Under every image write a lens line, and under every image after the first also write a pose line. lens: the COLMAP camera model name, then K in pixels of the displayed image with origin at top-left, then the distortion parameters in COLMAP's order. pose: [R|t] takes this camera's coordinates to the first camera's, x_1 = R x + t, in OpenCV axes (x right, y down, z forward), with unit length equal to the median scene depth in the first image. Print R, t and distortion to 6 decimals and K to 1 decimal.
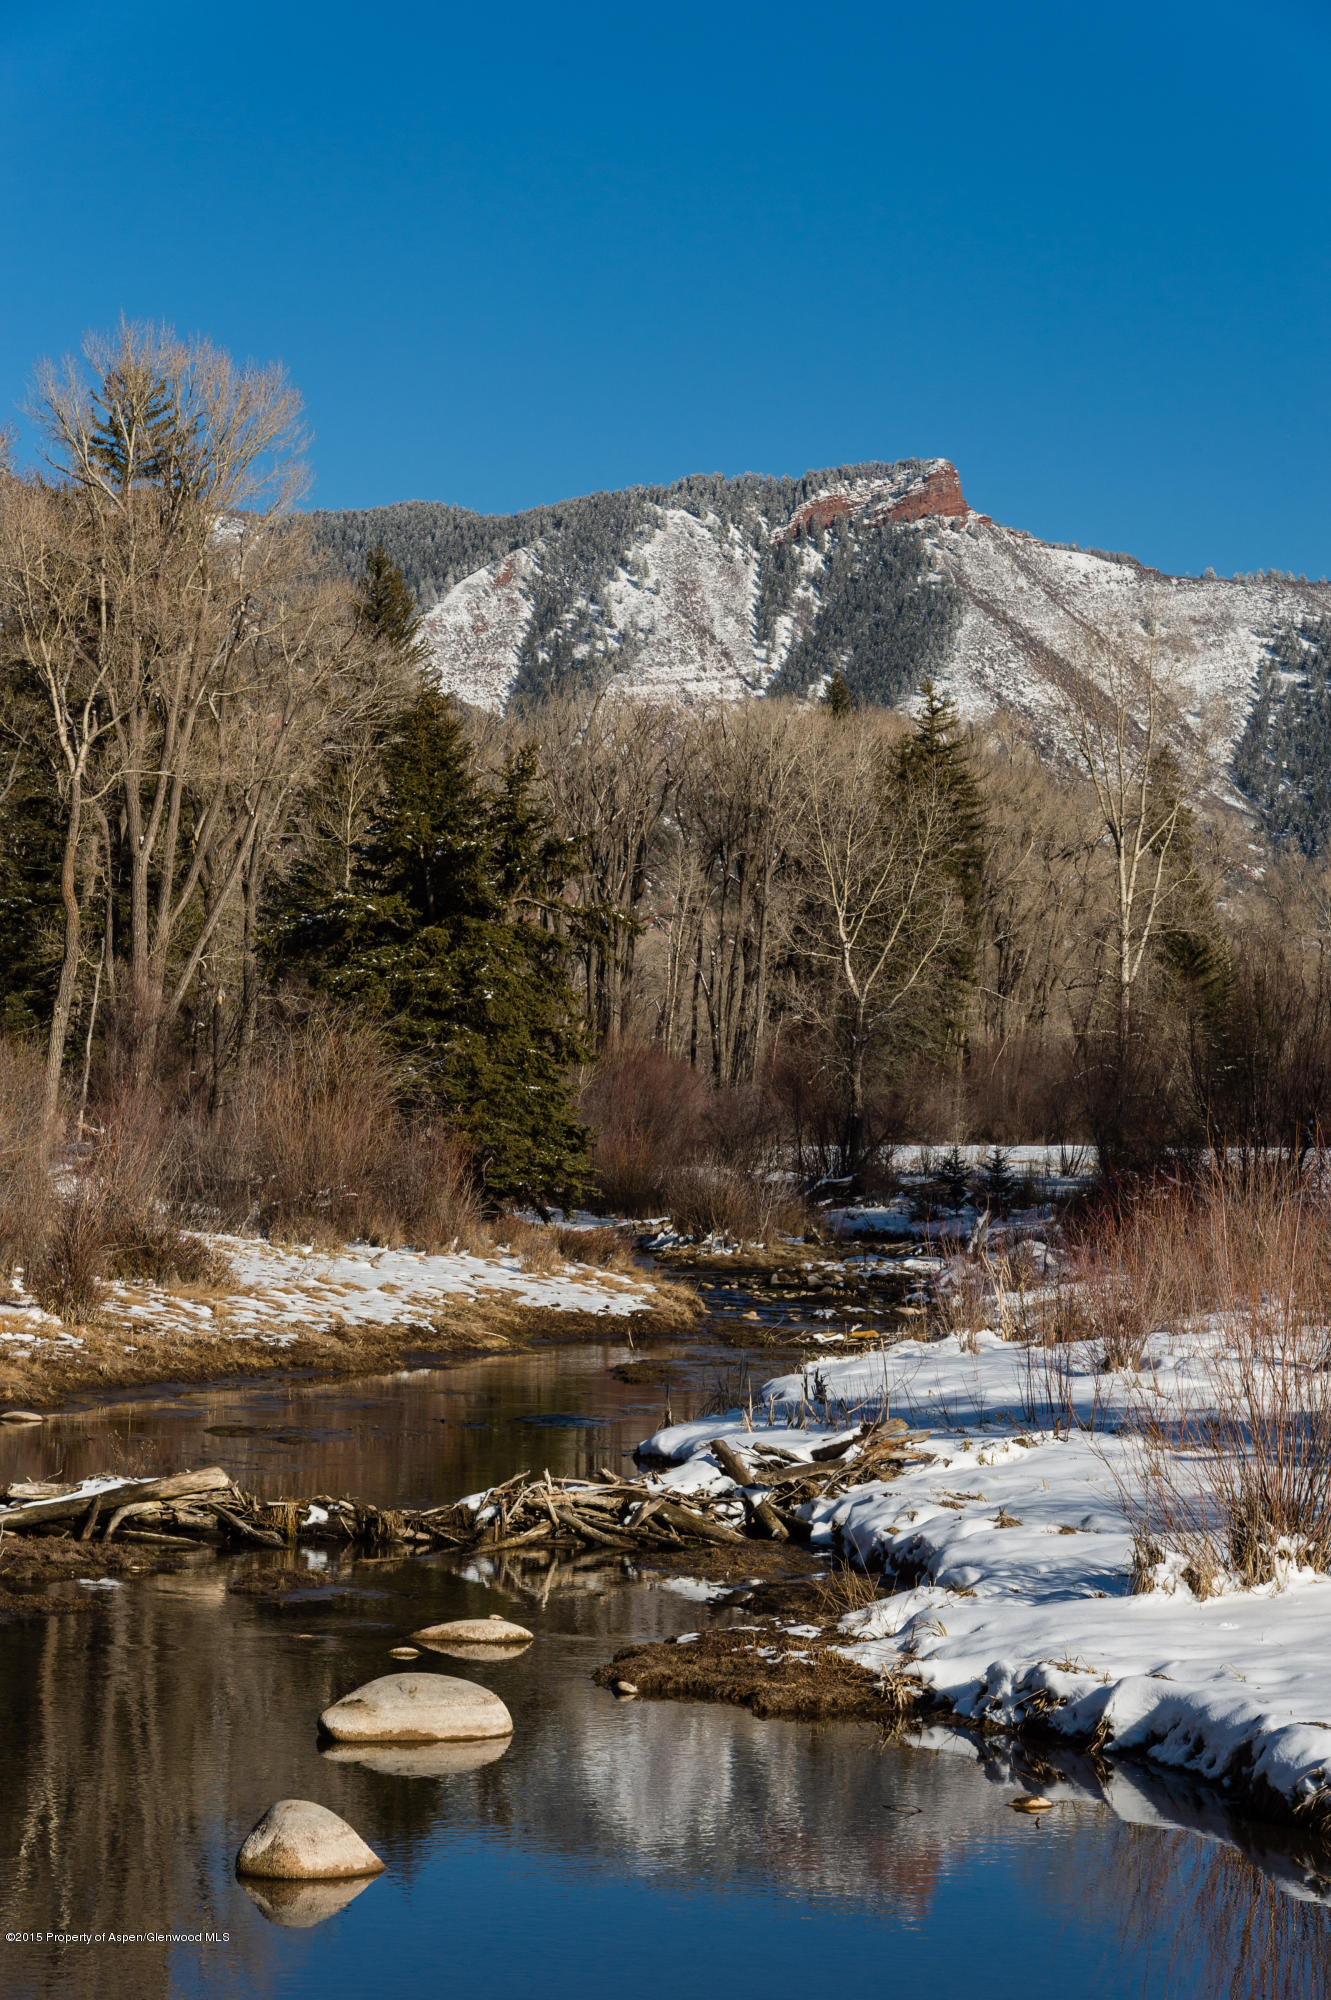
lens RADIAL K [[4289.6, 0, 665.5], [0, 4289.6, 963.1], [0, 0, 1]] dist [-0.049862, -0.041491]
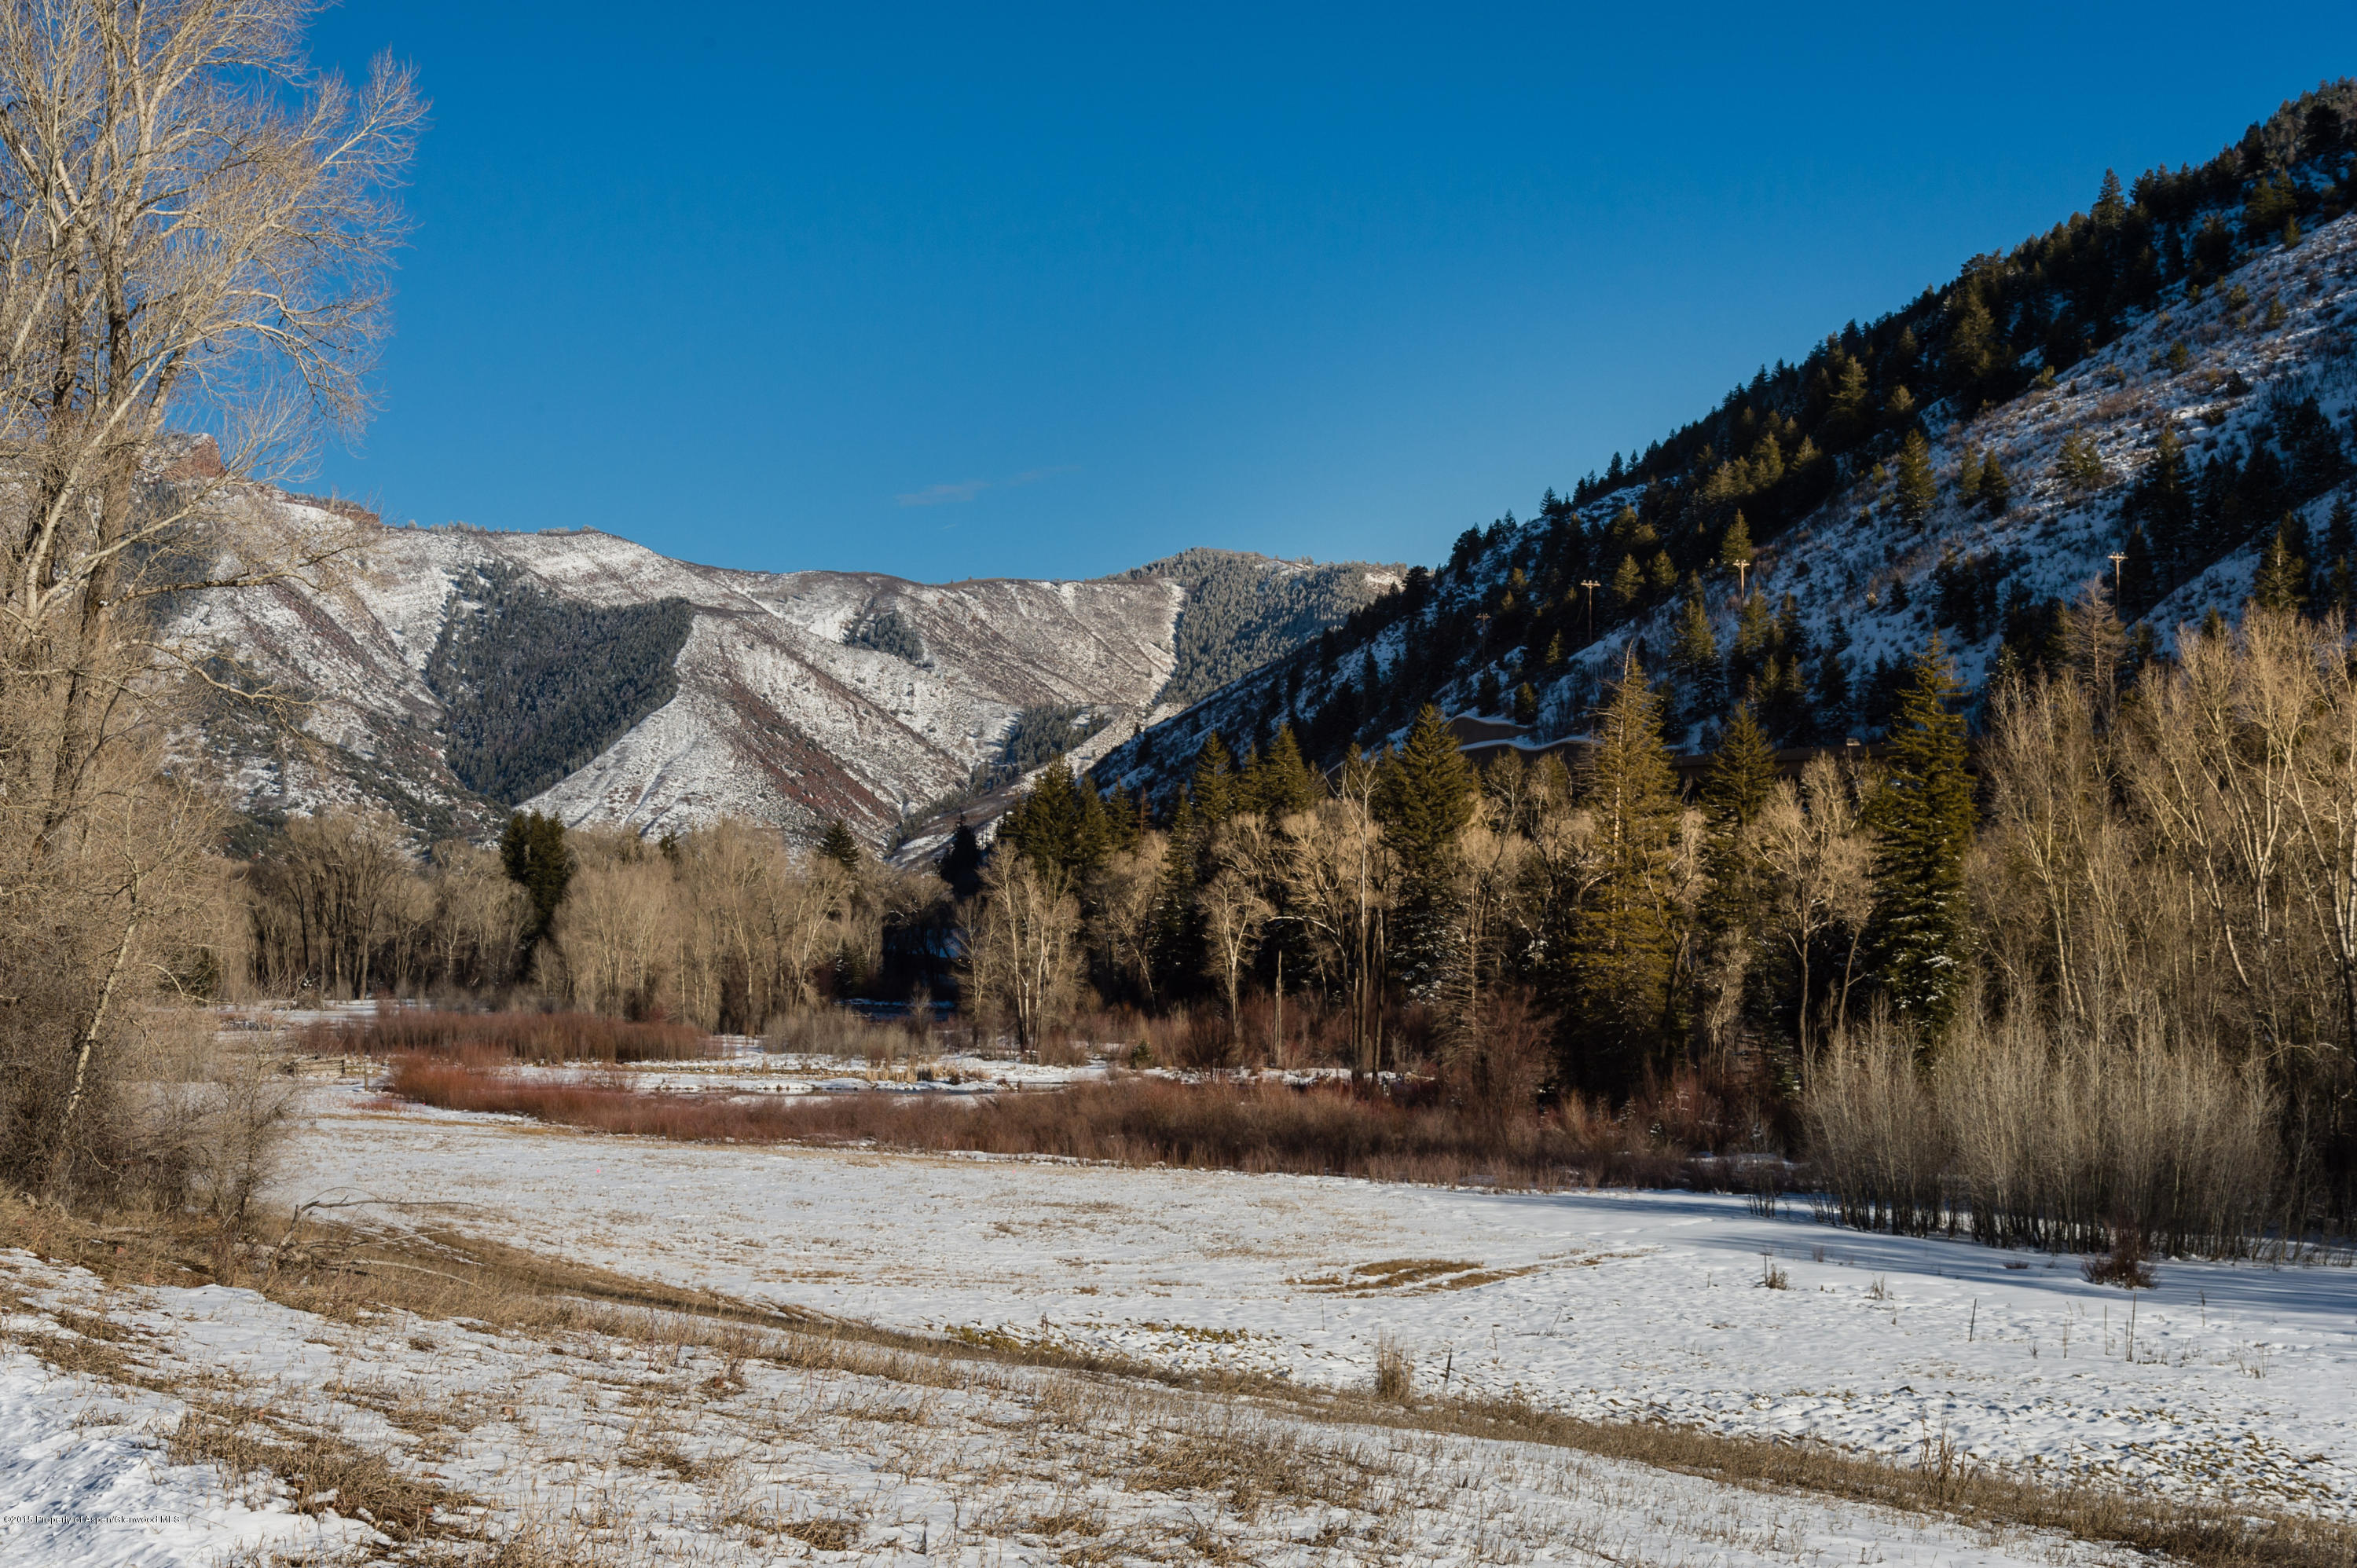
lens RADIAL K [[3504.6, 0, 1118.3], [0, 3504.6, 782.6], [0, 0, 1]] dist [0.103008, -0.657587]
pose [[0.951228, 0.001801, 0.308485, -0.002068], [-0.000725, 0.999993, -0.003602, -0.006695], [-0.308489, 0.003203, 0.951223, -0.119937]]
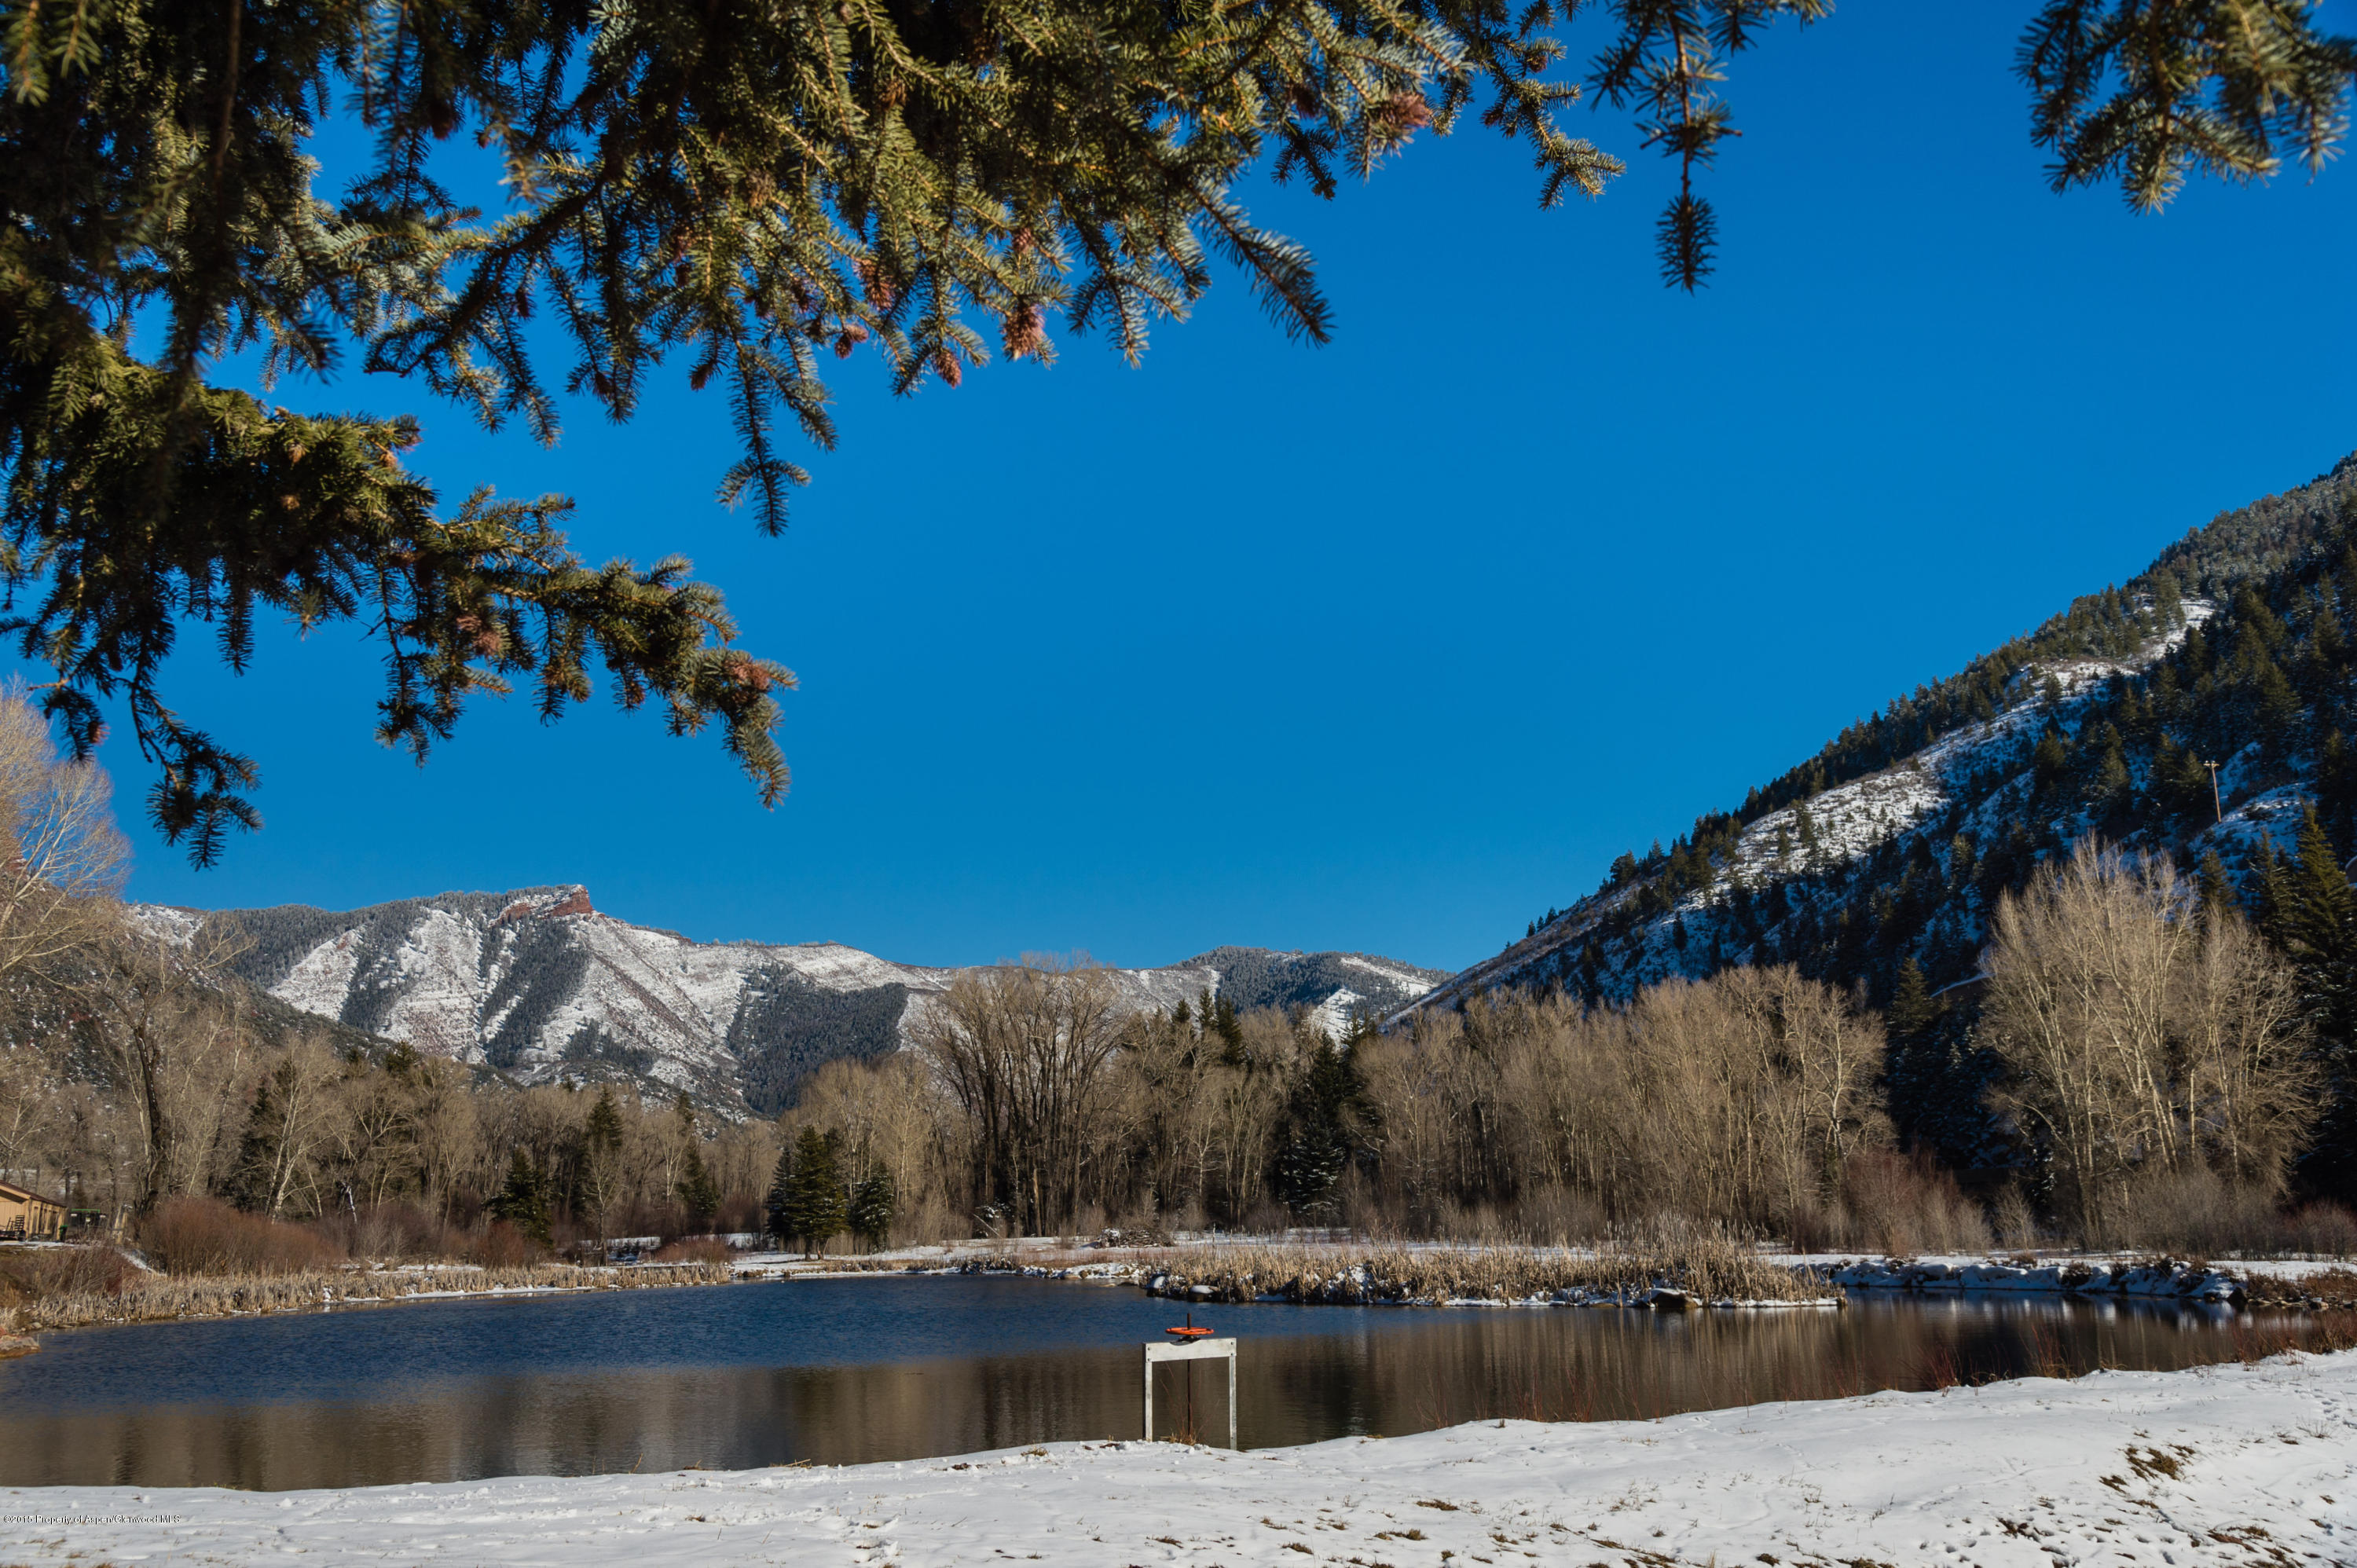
lens RADIAL K [[2157.7, 0, 1178.5], [0, 2157.7, 784.0], [0, 0, 1]] dist [0.055862, -0.161019]
pose [[0.944350, 0.023071, 0.328133, -0.004067], [0.029058, 0.987787, -0.153078, -0.001815], [-0.327657, 0.154094, 0.932146, -0.038914]]
